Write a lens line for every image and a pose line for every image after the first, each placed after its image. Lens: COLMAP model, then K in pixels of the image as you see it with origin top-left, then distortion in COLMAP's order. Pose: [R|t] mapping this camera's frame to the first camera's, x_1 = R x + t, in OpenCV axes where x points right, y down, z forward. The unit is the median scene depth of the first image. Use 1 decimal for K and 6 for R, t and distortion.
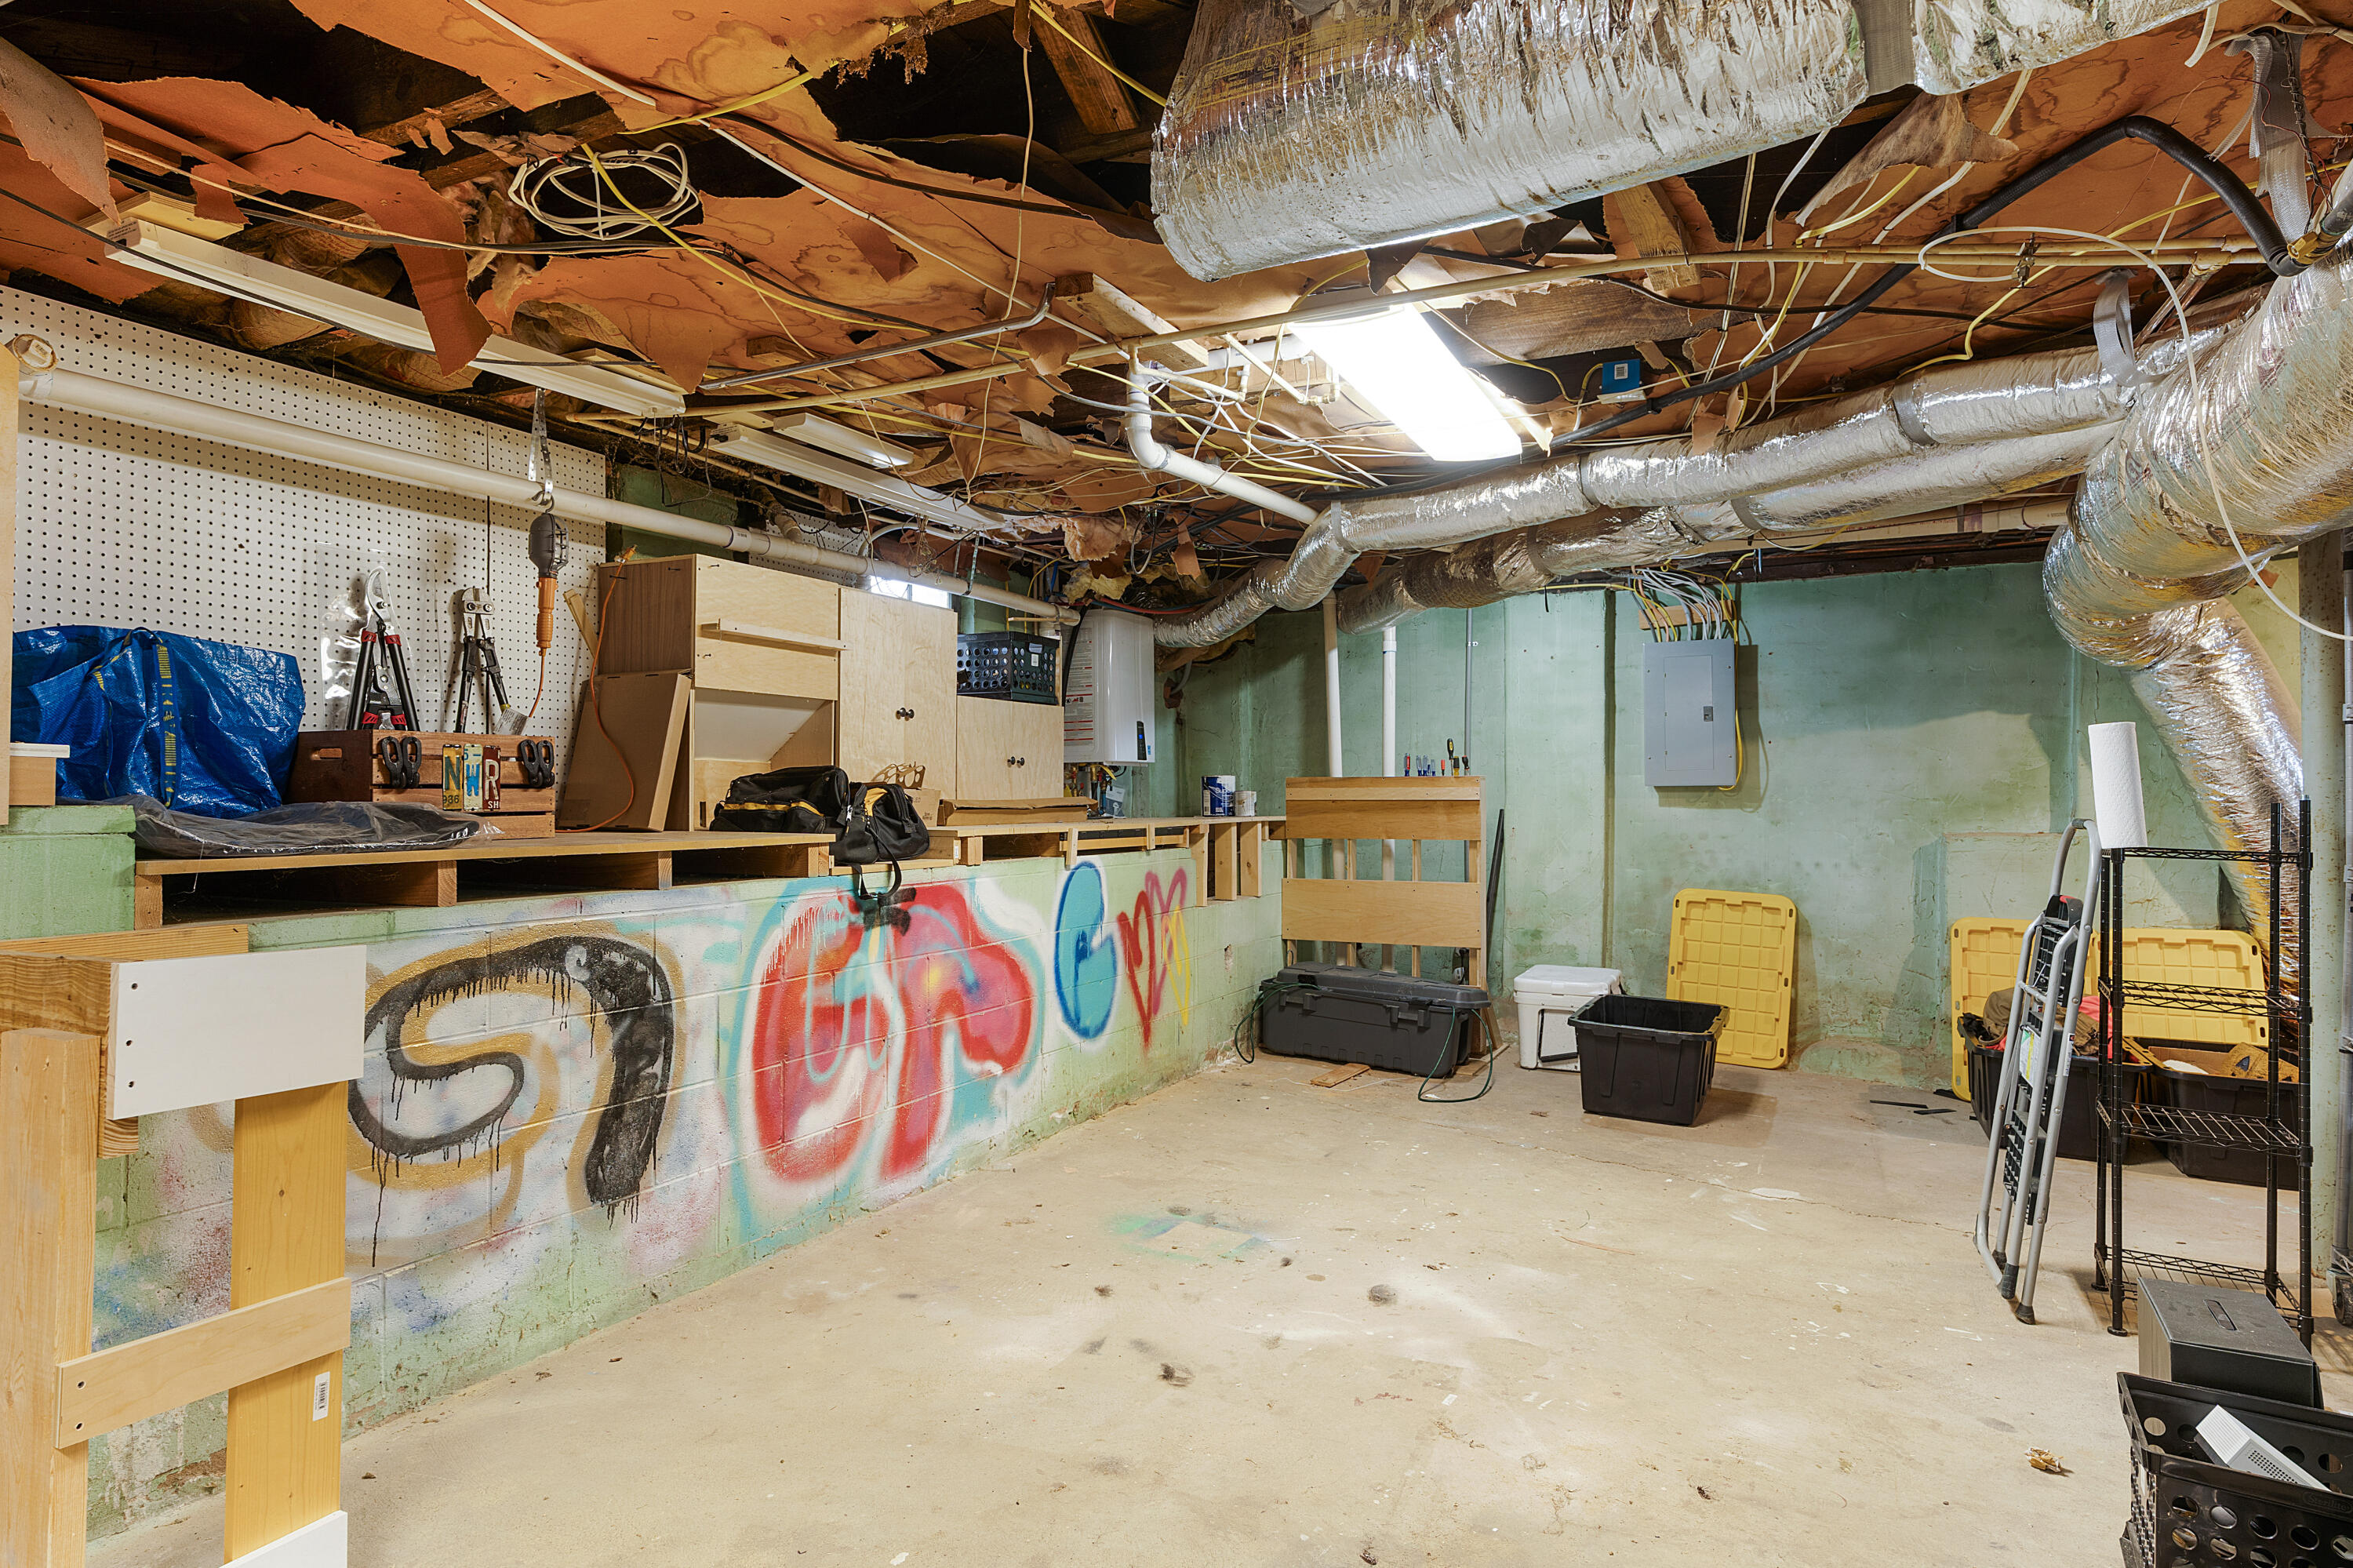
lens RADIAL K [[1403.0, 0, 1176.5], [0, 1403.0, 784.0], [0, 0, 1]] dist [0.000618, 0.000132]
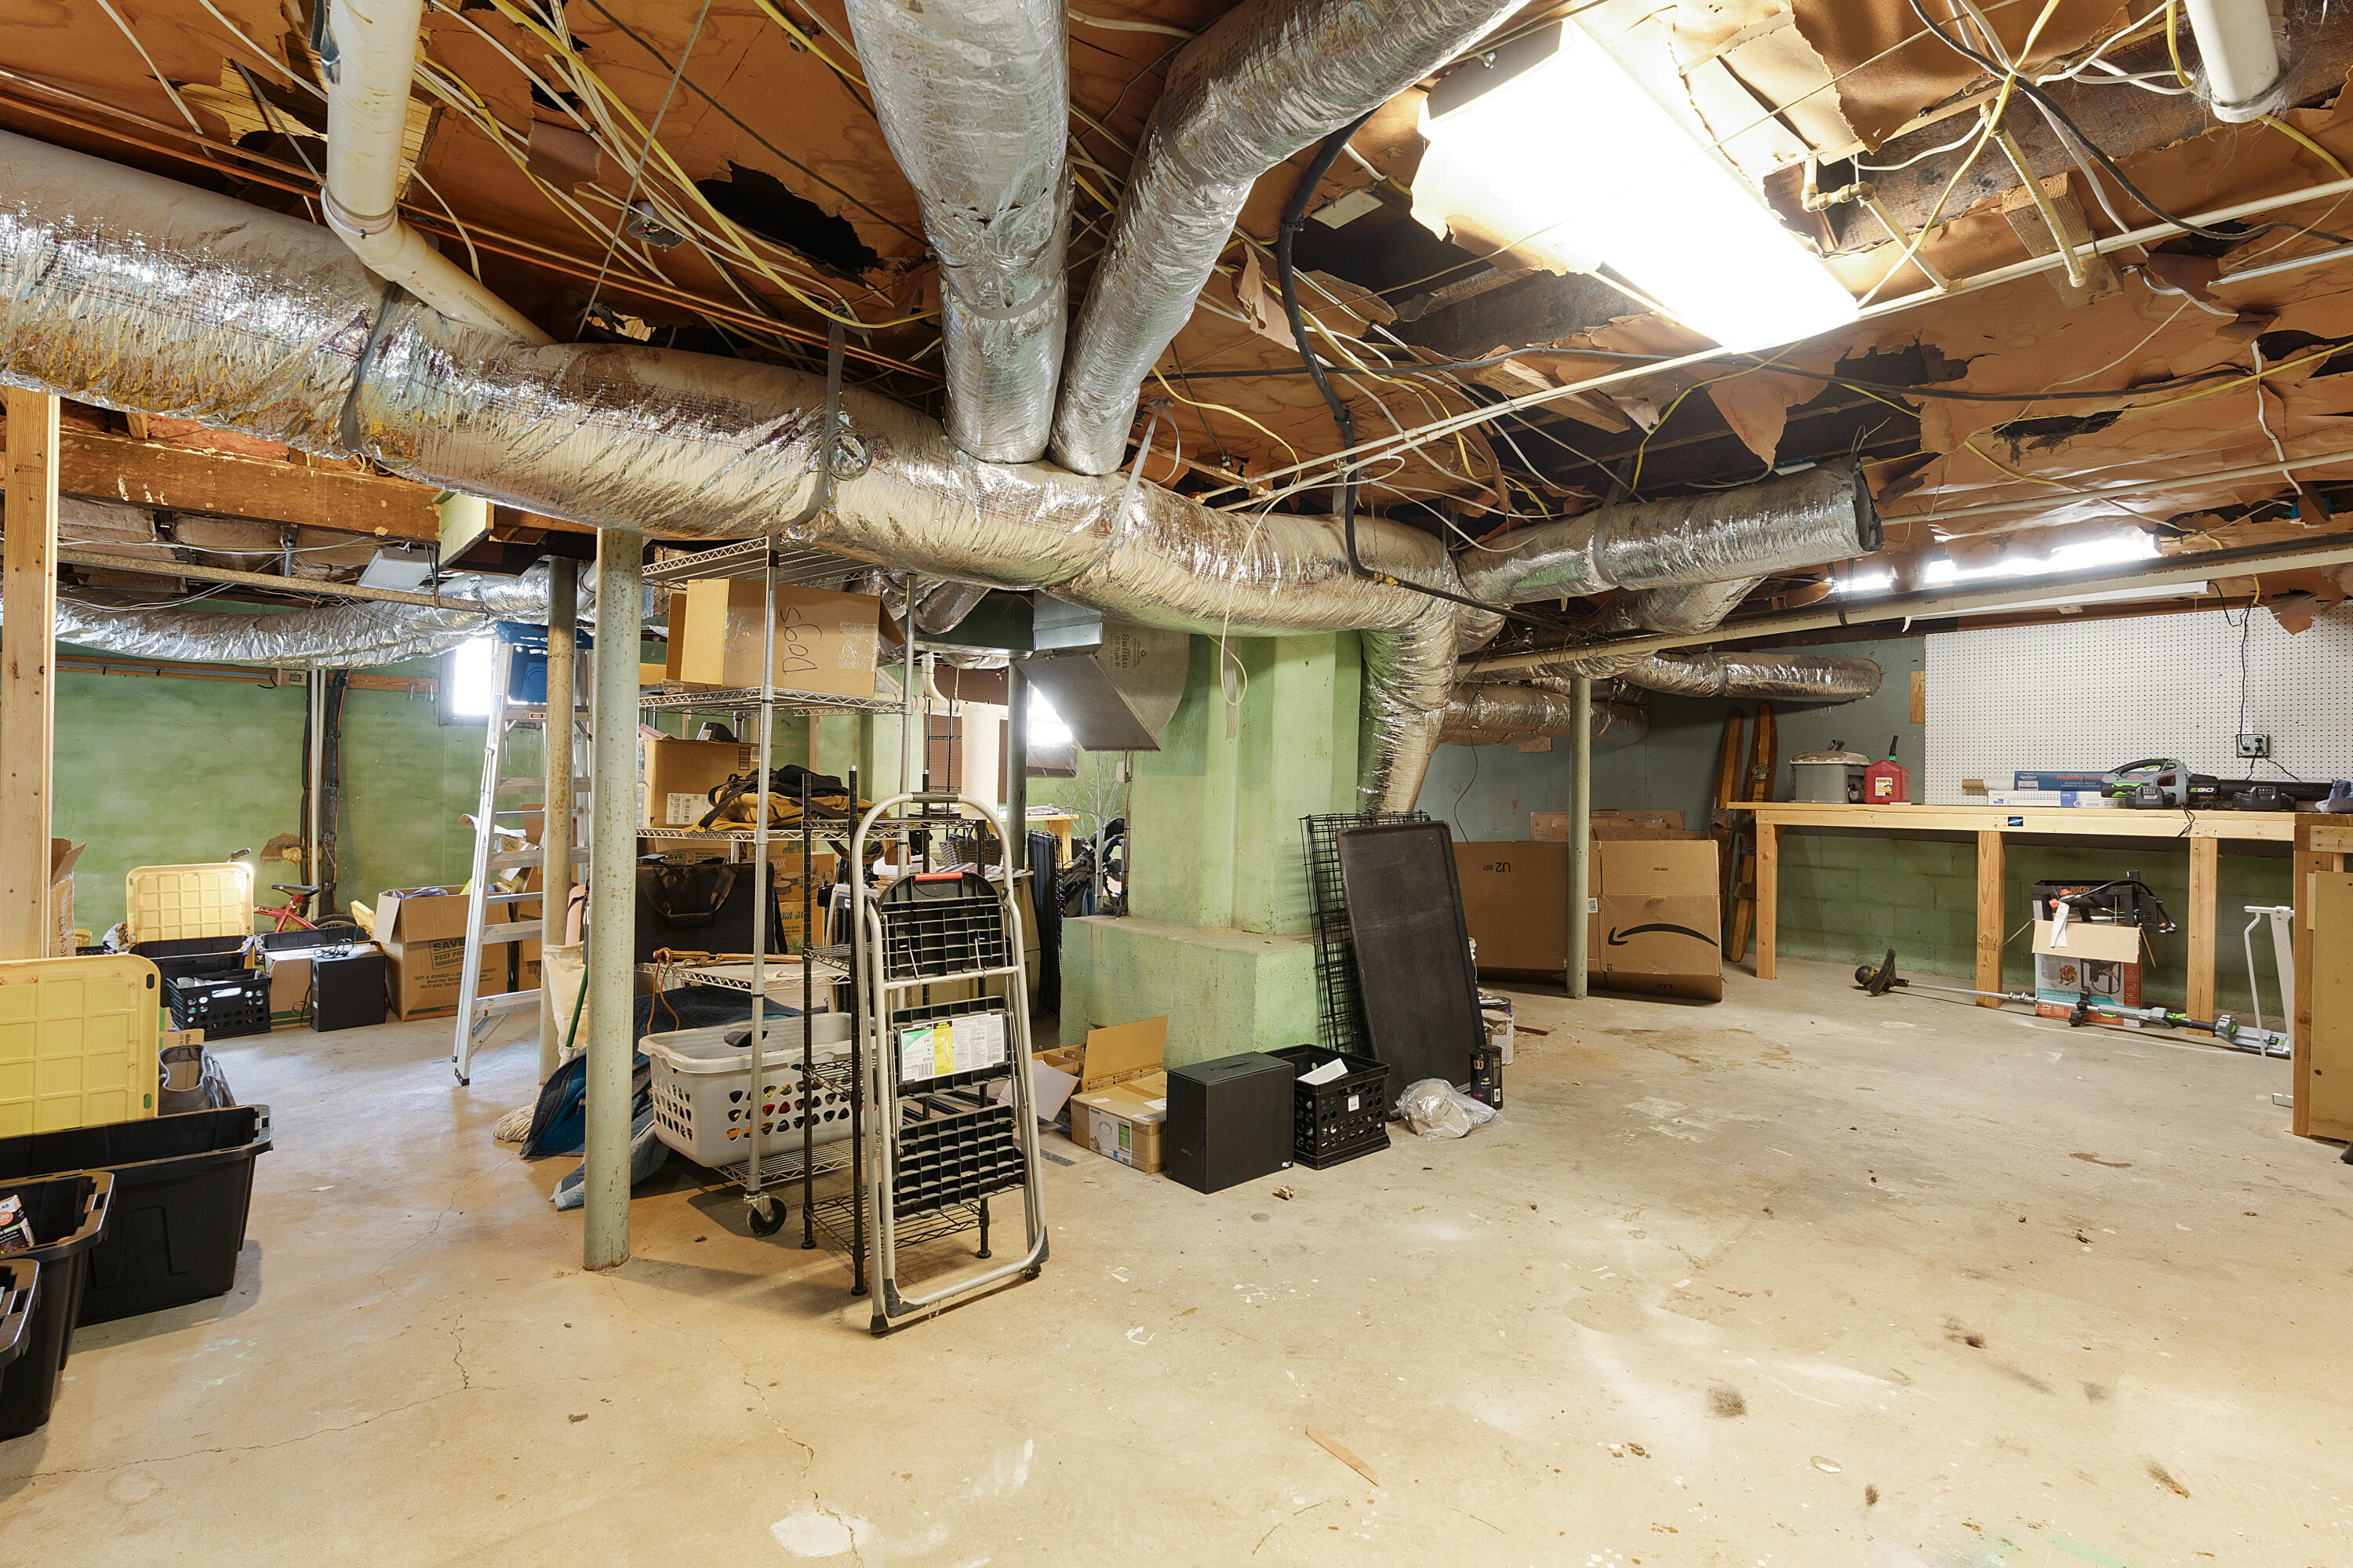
lens RADIAL K [[1083.7, 0, 1176.5], [0, 1083.7, 784.0], [0, 0, 1]] dist [-0.000206, 0.000150]
pose [[-0.922497, -0.017016, 0.385629, 0.232209], [-0.024201, 0.999612, -0.013787, 0.031660], [-0.385245, -0.022051, -0.922551, 1.935514]]
